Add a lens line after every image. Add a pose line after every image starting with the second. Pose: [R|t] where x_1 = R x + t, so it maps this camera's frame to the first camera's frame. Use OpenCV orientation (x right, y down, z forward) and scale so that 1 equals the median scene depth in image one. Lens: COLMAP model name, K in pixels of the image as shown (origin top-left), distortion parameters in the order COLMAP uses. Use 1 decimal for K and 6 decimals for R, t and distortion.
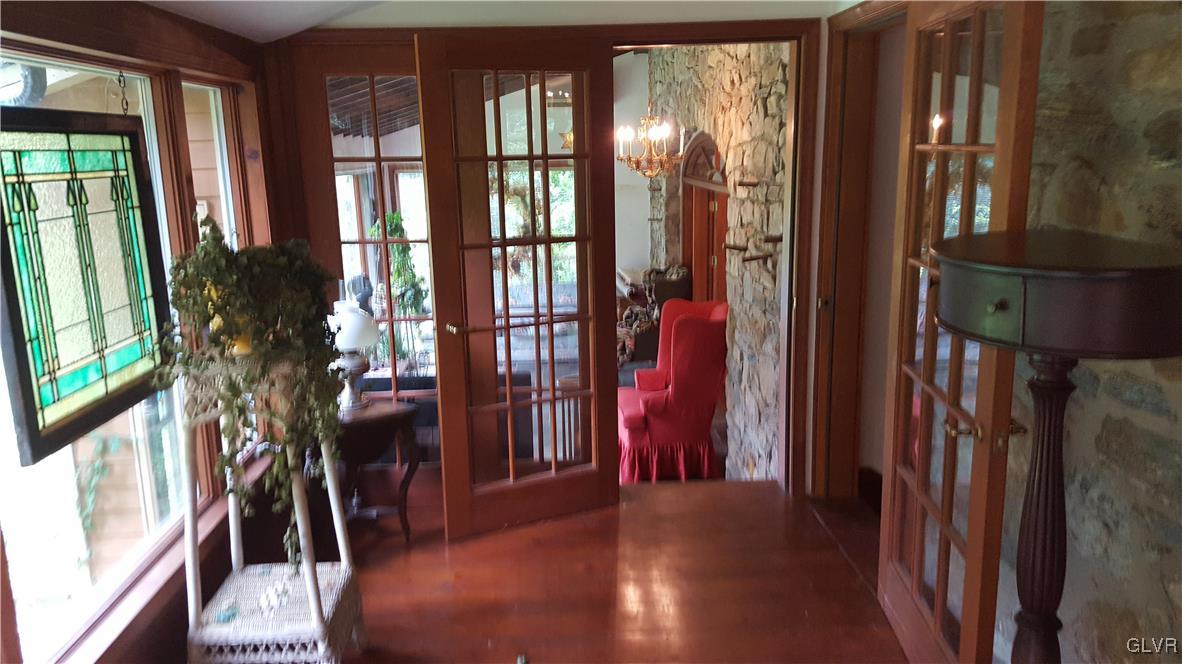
lens RADIAL K [[853.5, 0, 591.0], [0, 853.5, 332.0], [0, 0, 1]] dist [0.002299, 0.000783]
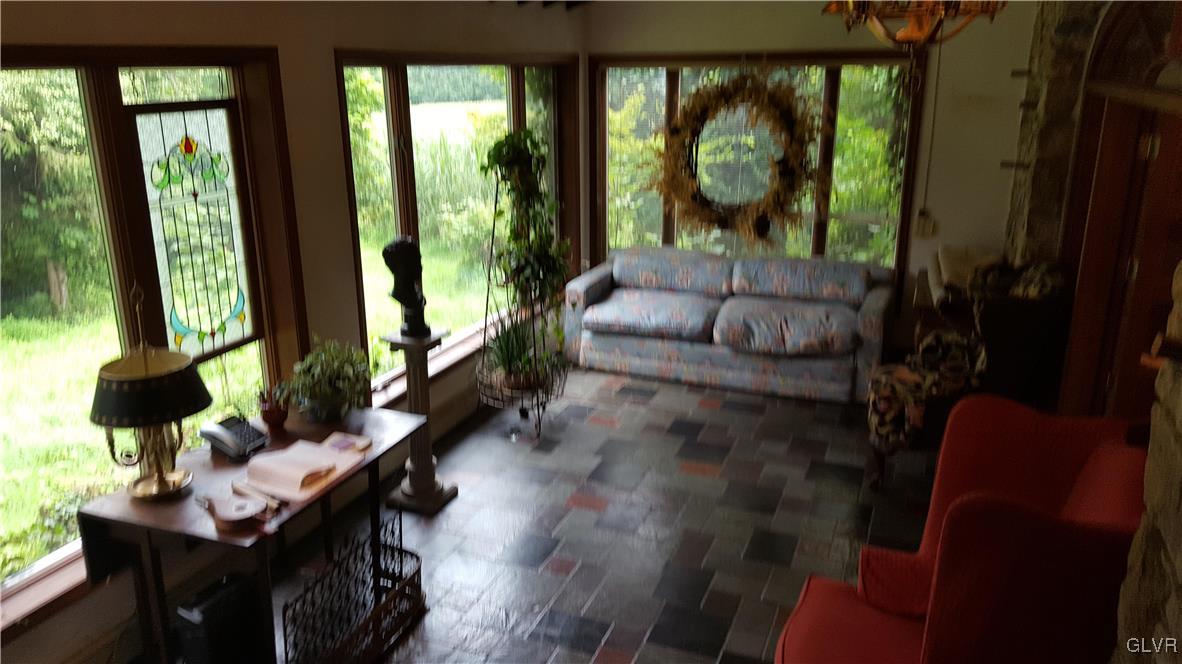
lens RADIAL K [[904.2, 0, 591.0], [0, 904.2, 332.0], [0, 0, 1]] dist [0.001496, 0.000295]
pose [[0.916804, 0.130599, -0.377379, 0.062335], [-0.098006, 0.989694, 0.104405, -0.067564], [0.387124, -0.058733, 0.920155, 0.419475]]
